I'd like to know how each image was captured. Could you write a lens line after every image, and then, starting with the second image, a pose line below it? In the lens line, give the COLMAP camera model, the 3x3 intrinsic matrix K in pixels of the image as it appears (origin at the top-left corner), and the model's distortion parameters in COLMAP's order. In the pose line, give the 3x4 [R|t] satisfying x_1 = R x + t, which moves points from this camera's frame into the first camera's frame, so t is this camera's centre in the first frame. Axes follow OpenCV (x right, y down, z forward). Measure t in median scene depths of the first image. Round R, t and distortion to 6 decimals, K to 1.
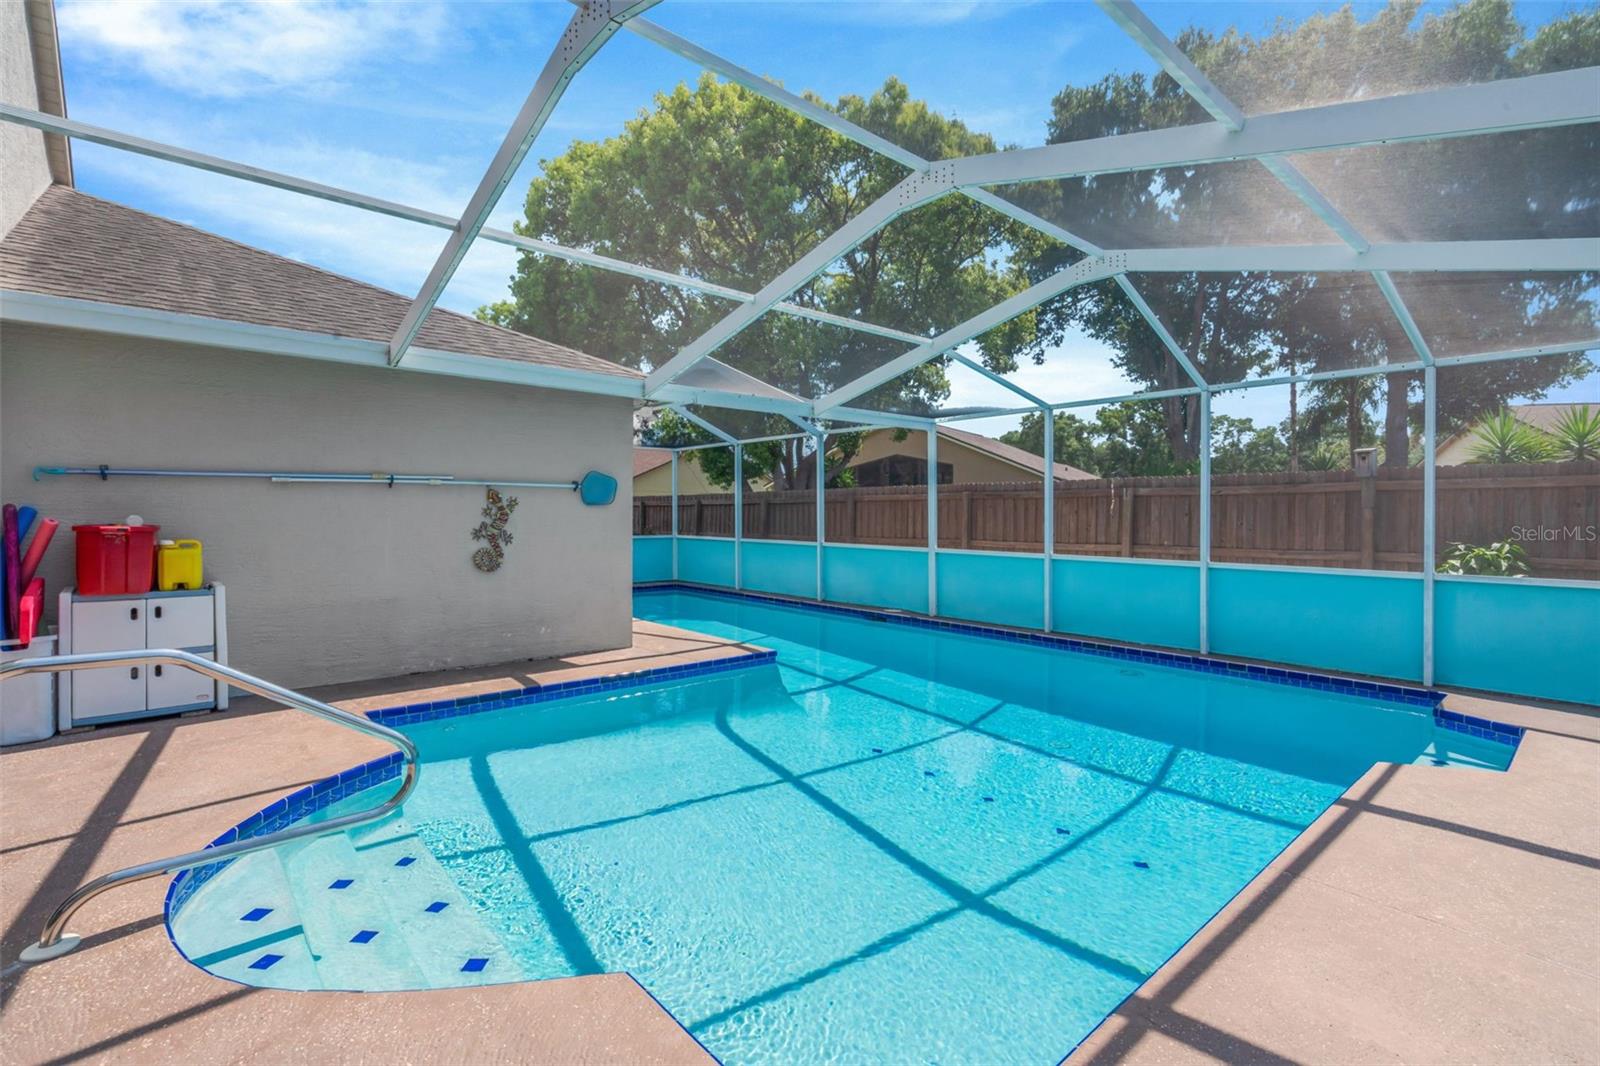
lens RADIAL K [[733.3, 0, 800.0], [0, 733.3, 533.0], [0, 0, 1]] dist [-0.001090, -0.000145]
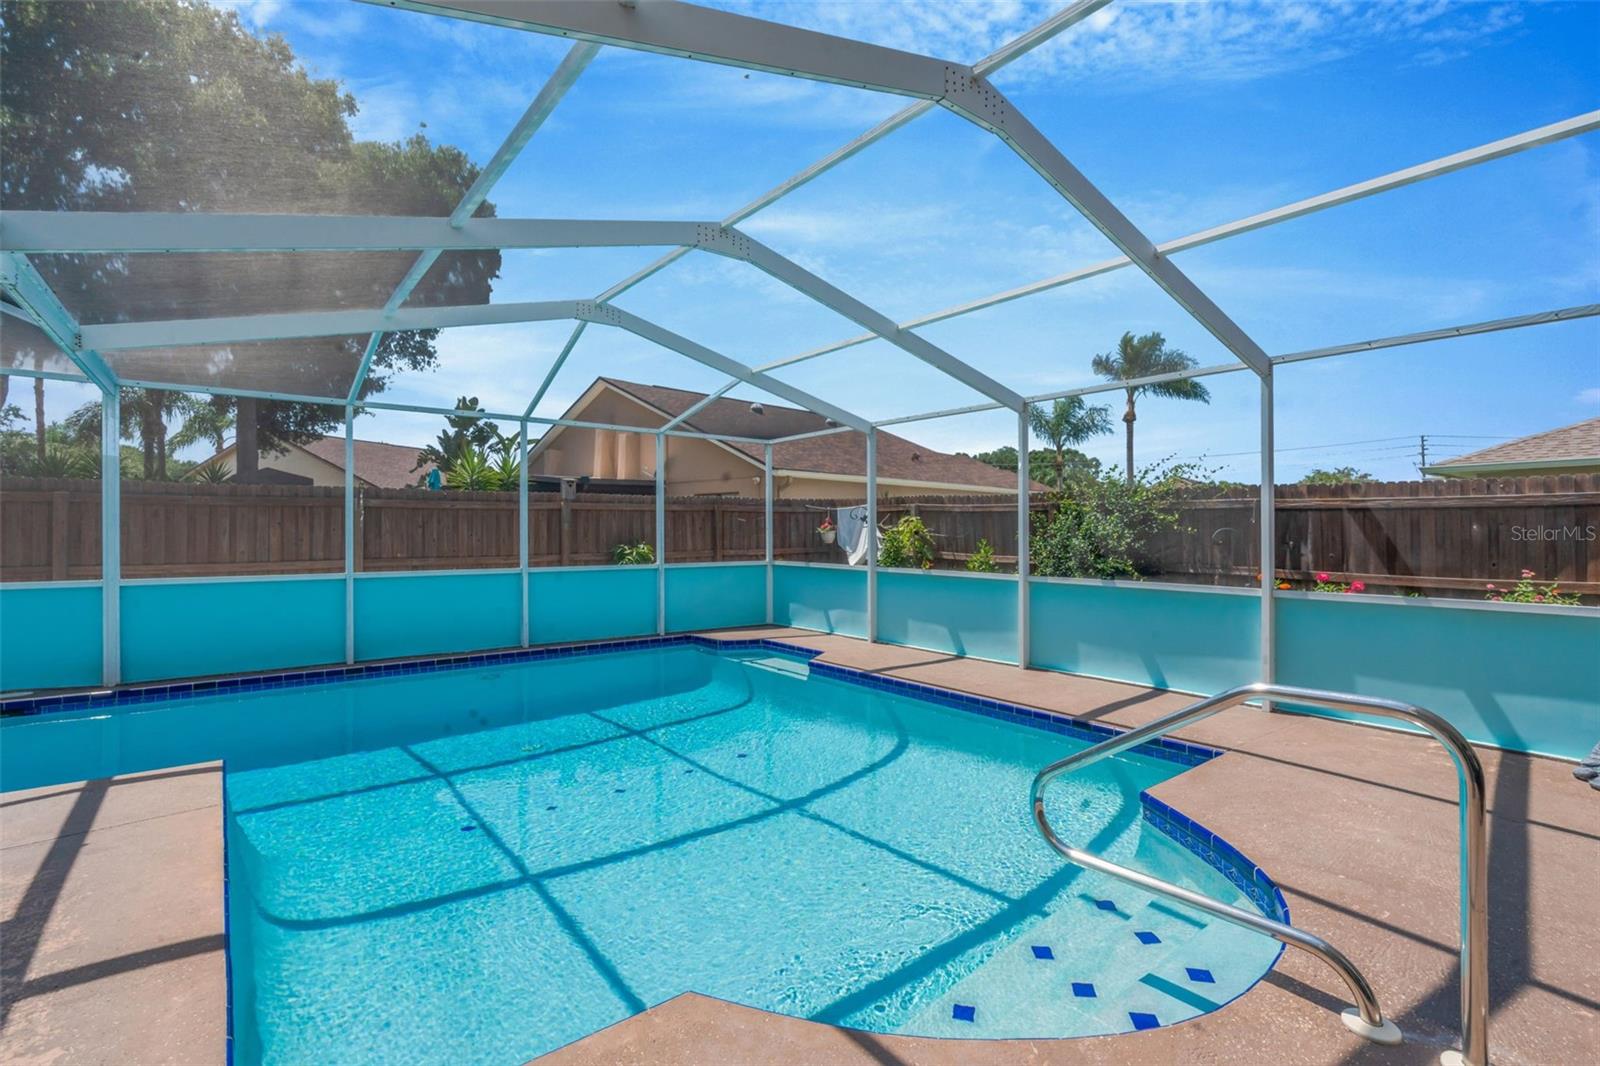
lens RADIAL K [[739.6, 0, 800.0], [0, 739.6, 533.0], [0, 0, 1]] dist [-0.026951, 0.000165]
pose [[0.059129, -0.010478, 0.998195, -0.519134], [0.024678, 0.999655, 0.009031, -0.013613], [-0.997945, 0.024099, 0.059367, 0.437280]]
